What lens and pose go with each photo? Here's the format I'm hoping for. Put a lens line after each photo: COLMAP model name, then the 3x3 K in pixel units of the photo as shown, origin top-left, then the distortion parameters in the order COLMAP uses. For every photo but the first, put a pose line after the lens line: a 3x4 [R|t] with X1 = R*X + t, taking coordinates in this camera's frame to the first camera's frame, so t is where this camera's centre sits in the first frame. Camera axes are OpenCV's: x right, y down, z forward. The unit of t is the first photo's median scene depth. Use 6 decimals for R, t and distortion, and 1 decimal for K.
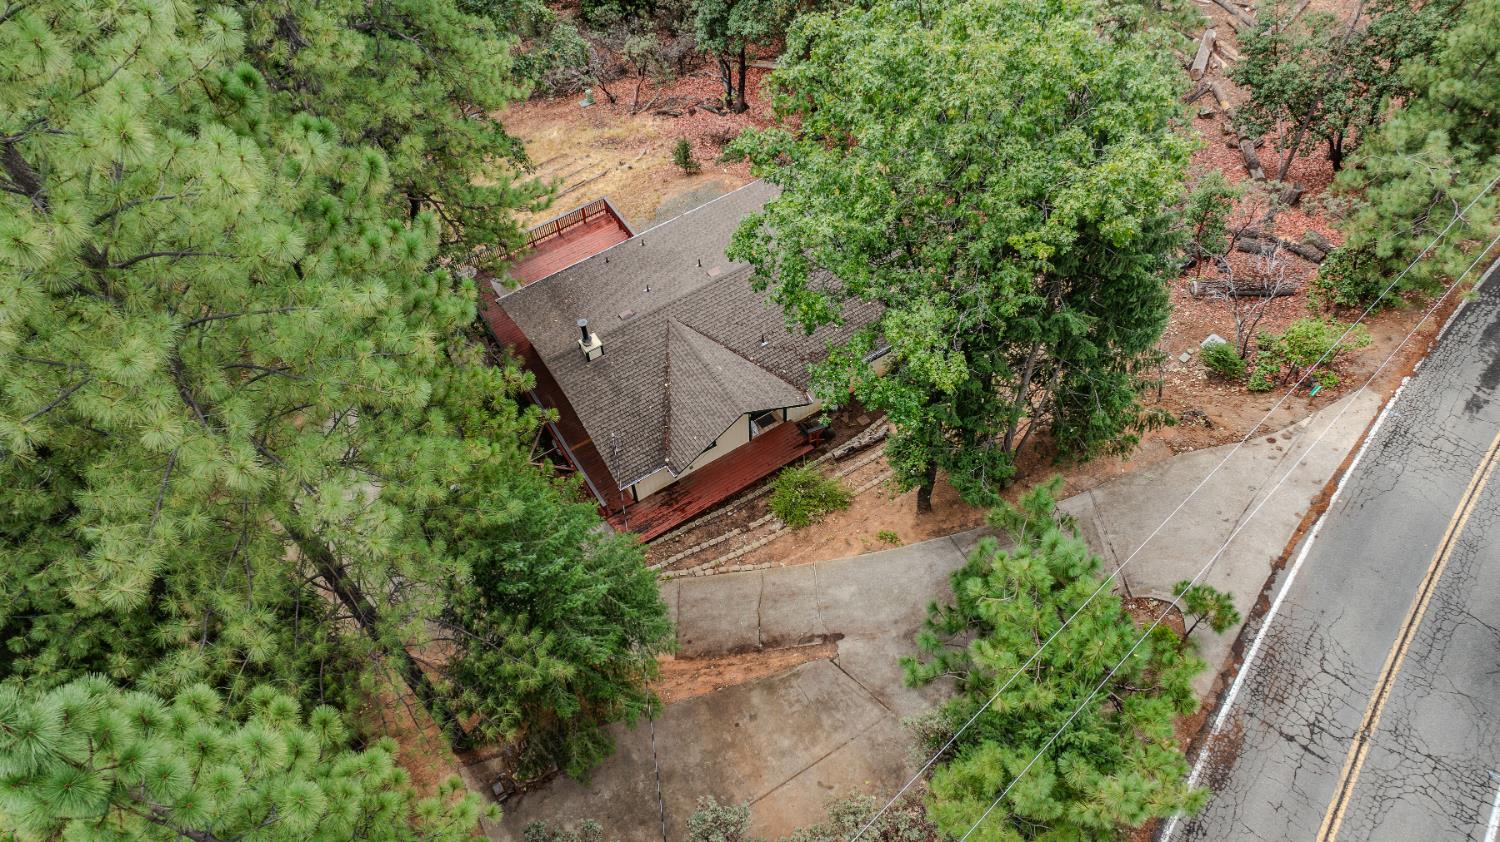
lens RADIAL K [[1040.1, 0, 755.7], [0, 1040.1, 420.7], [0, 0, 1]] dist [-0.029154, -0.000125]
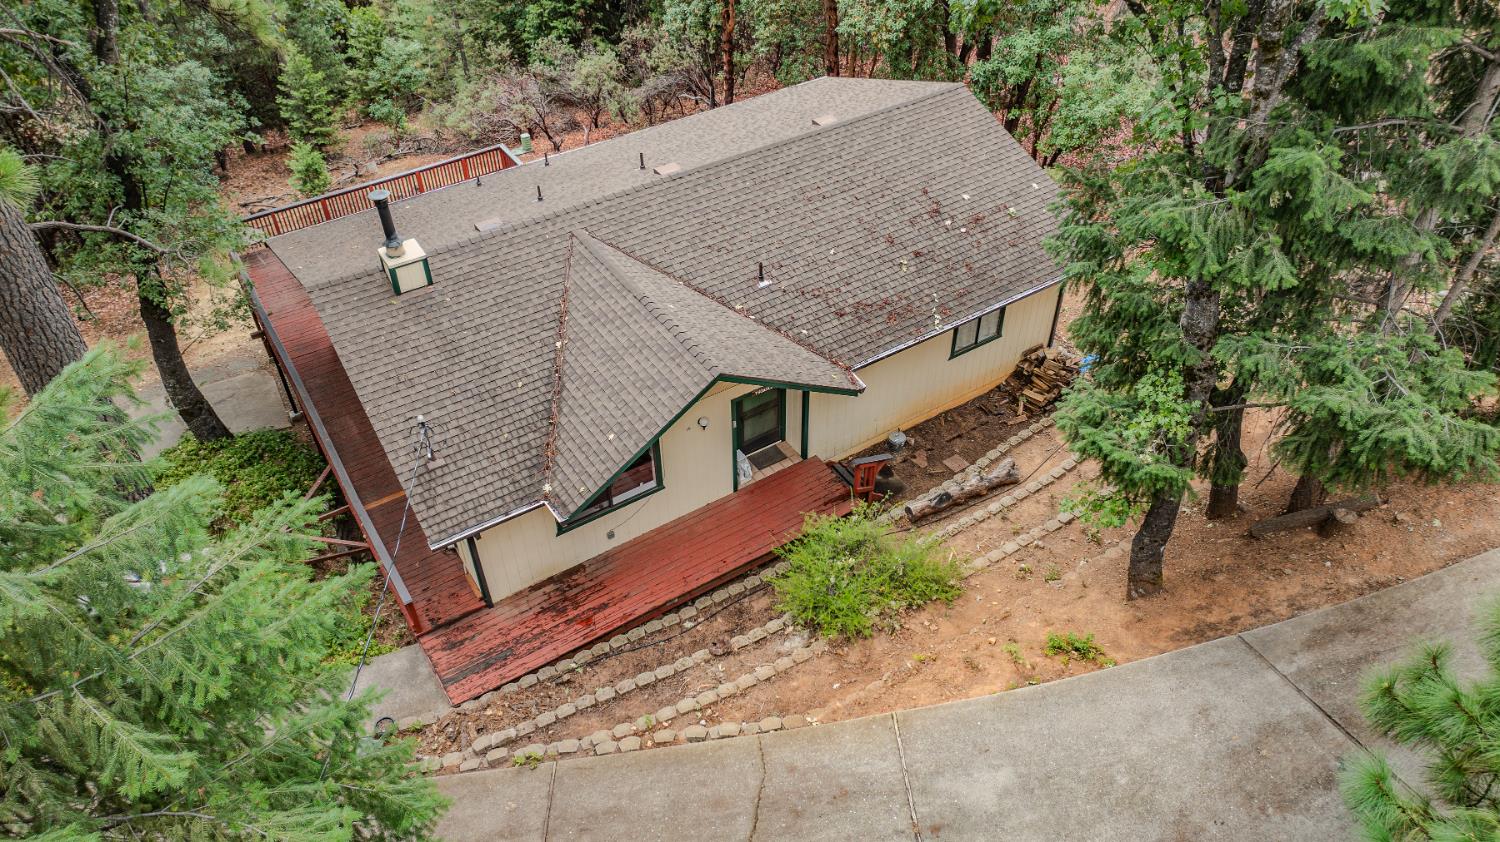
lens RADIAL K [[1040.1, 0, 755.7], [0, 1040.1, 420.7], [0, 0, 1]] dist [-0.029154, -0.000125]
pose [[0.999970, 0.001154, 0.007621, 0.000741], [0.000828, 0.966927, -0.255053, 0.120472], [-0.007663, 0.255052, 0.966897, 0.548489]]
